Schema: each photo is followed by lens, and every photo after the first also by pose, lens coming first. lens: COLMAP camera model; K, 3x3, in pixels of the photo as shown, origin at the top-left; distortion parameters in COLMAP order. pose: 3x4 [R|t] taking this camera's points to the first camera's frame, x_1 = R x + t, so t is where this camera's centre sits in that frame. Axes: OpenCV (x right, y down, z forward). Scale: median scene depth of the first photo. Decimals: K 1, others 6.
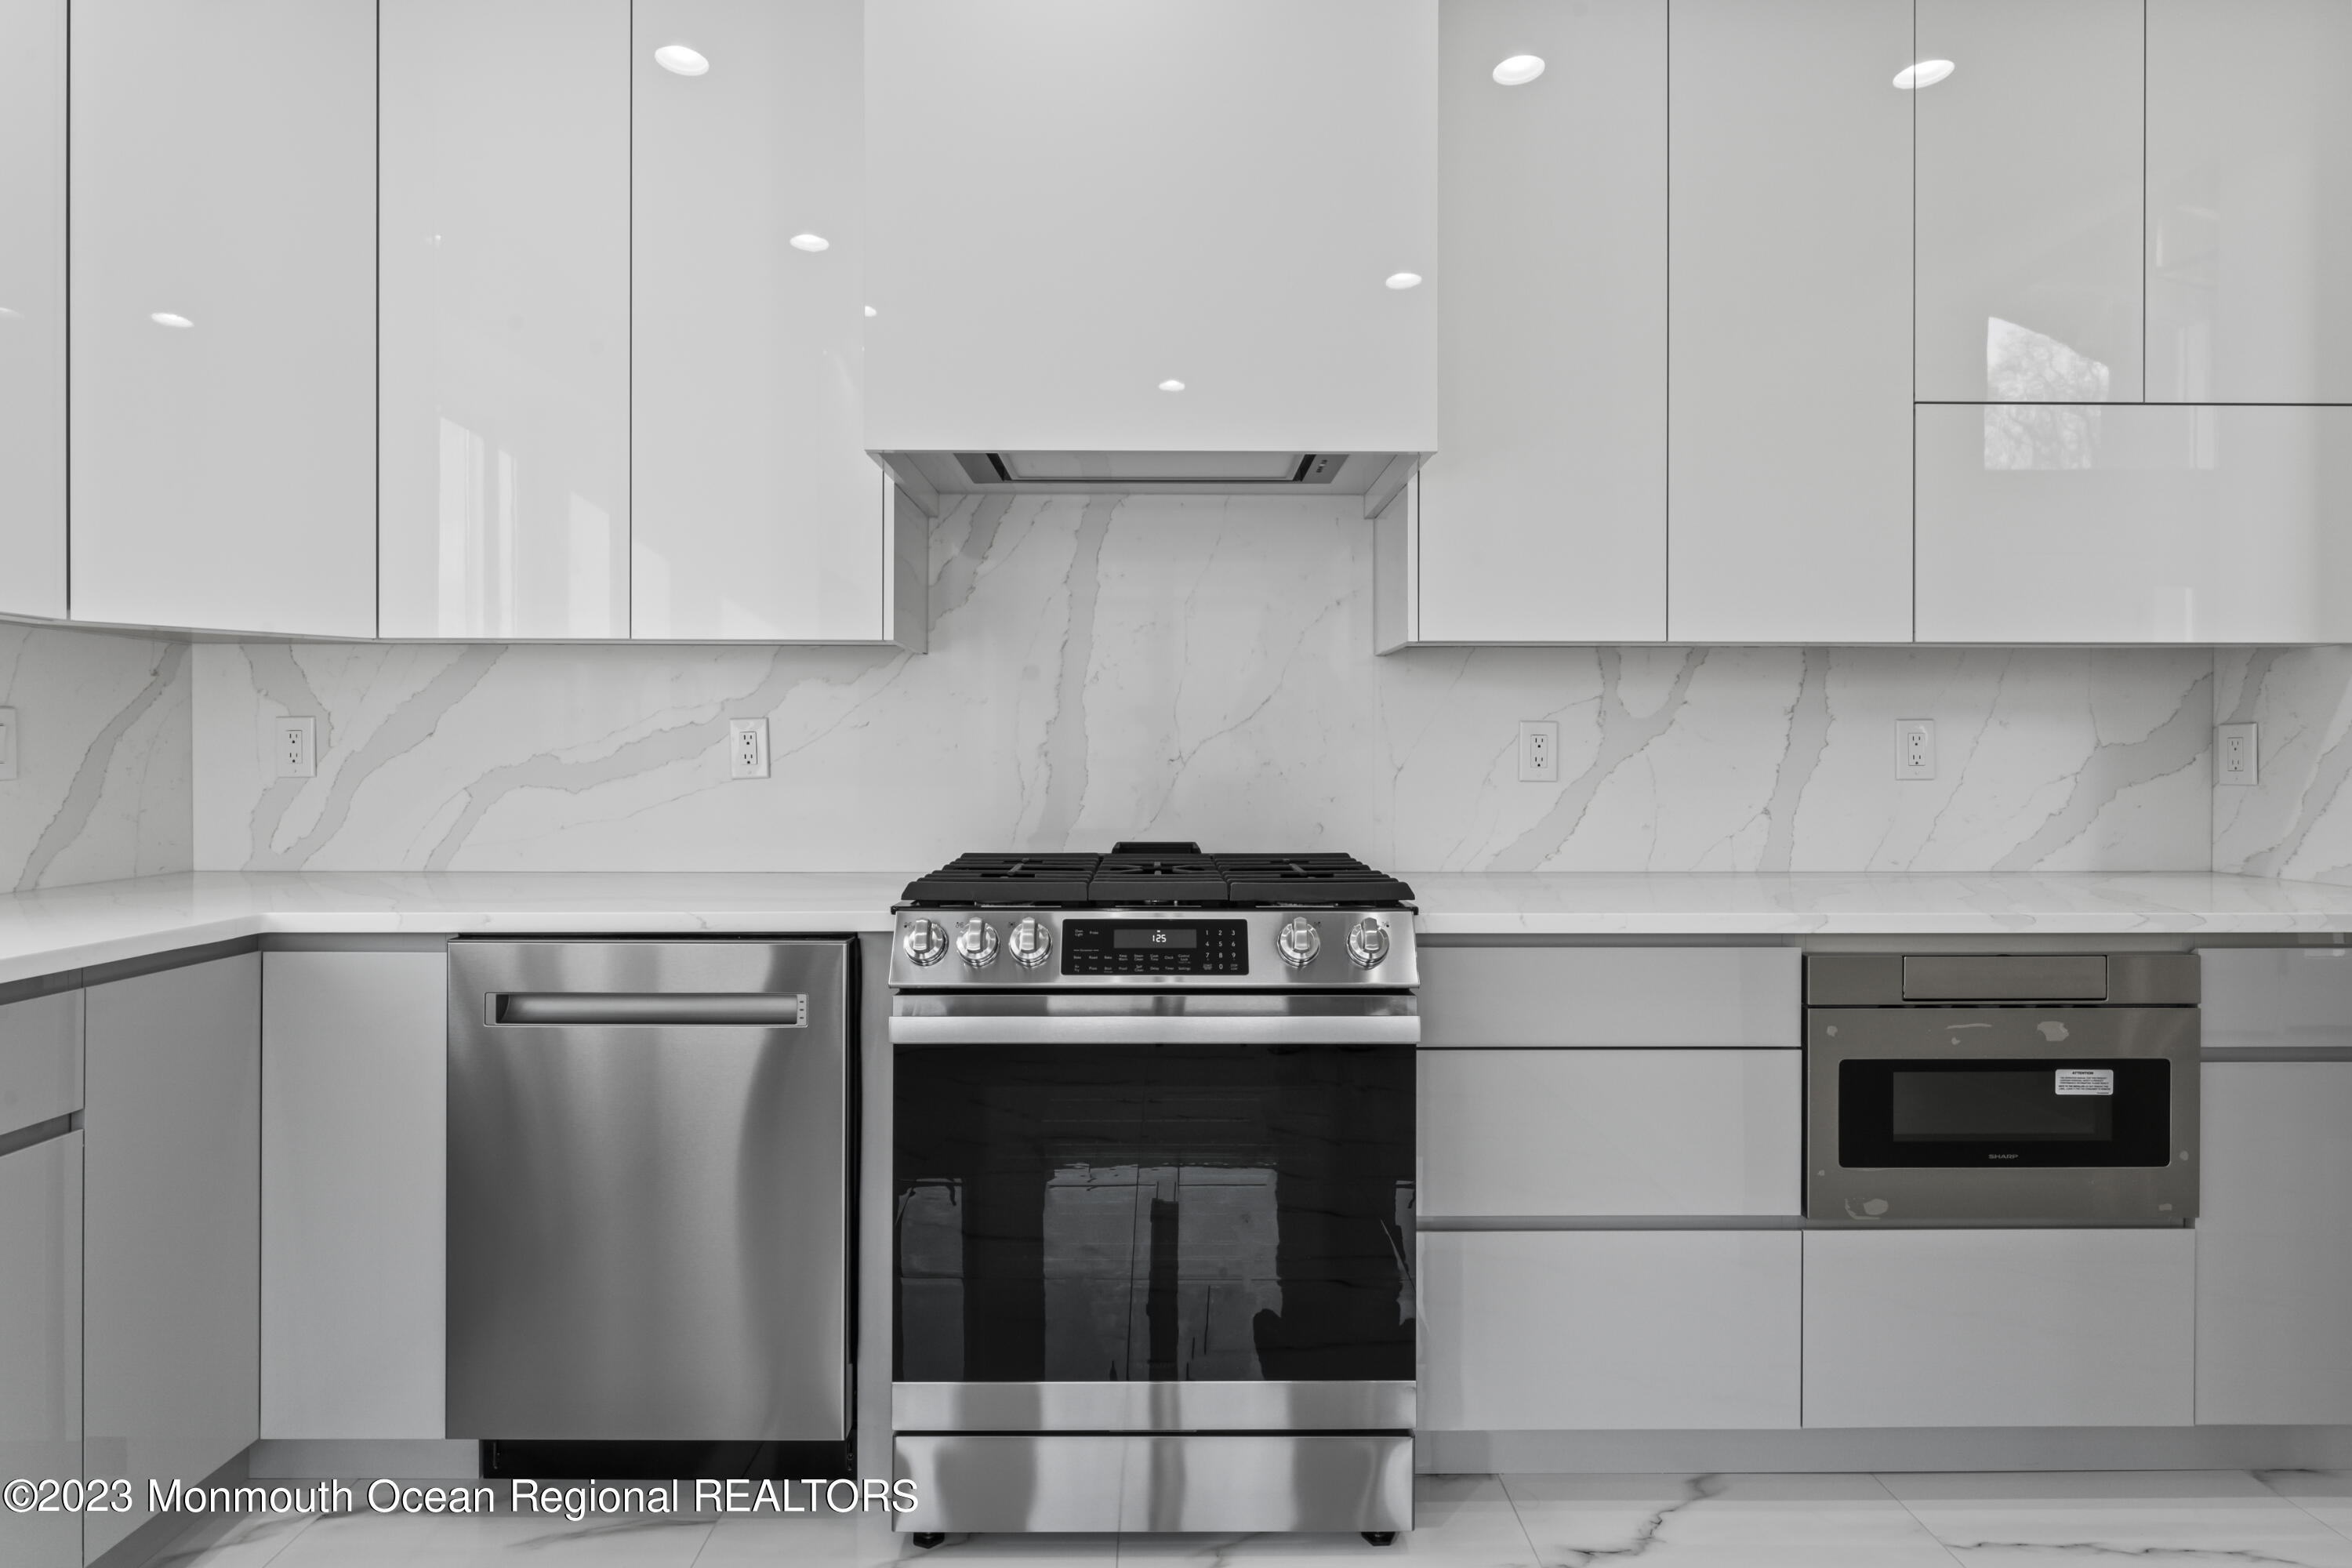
lens RADIAL K [[1130.7, 0, 1152.6], [0, 1130.7, 763.4], [0, 0, 1]] dist [-0.009586, 0.002587]
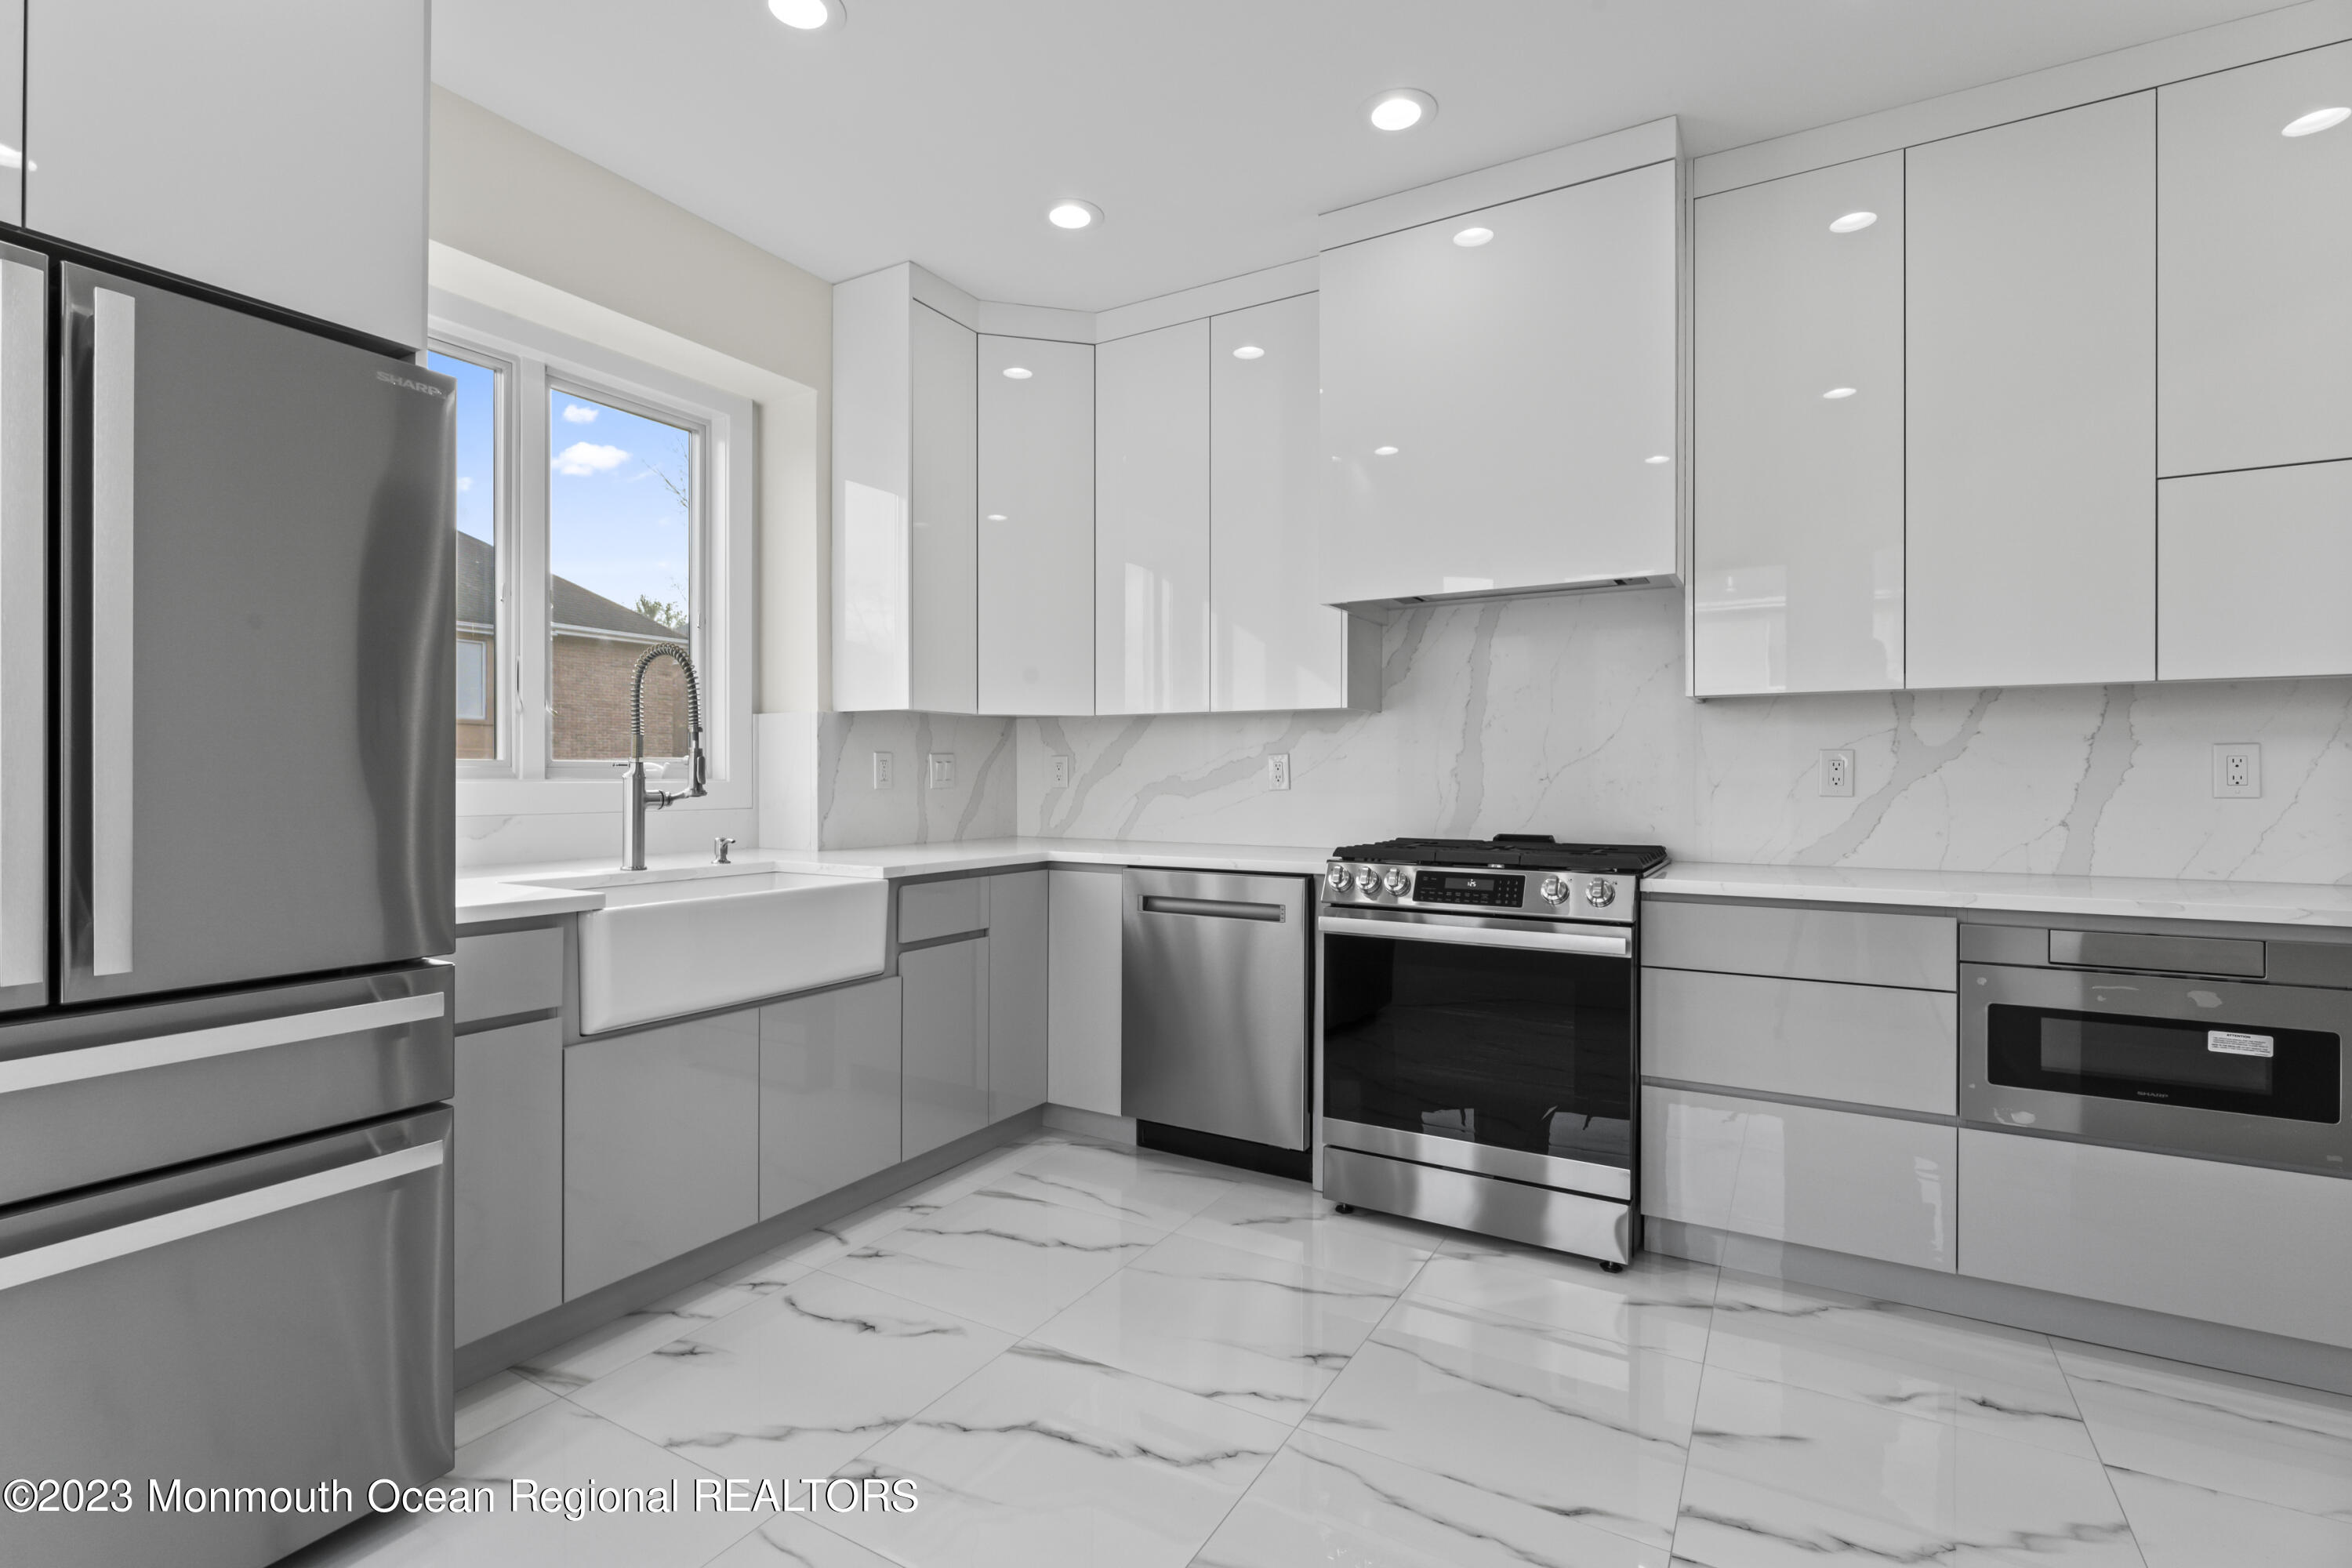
lens RADIAL K [[1077.1, 0, 1166.4], [0, 1077.1, 781.3], [0, 0, 1]] dist [-0.003065, 0.000434]
pose [[0.857400, 0.001817, -0.514648, 0.413942], [-0.001858, 0.999998, 0.000436, -0.000466], [0.514648, 0.000582, 0.857402, -0.585973]]
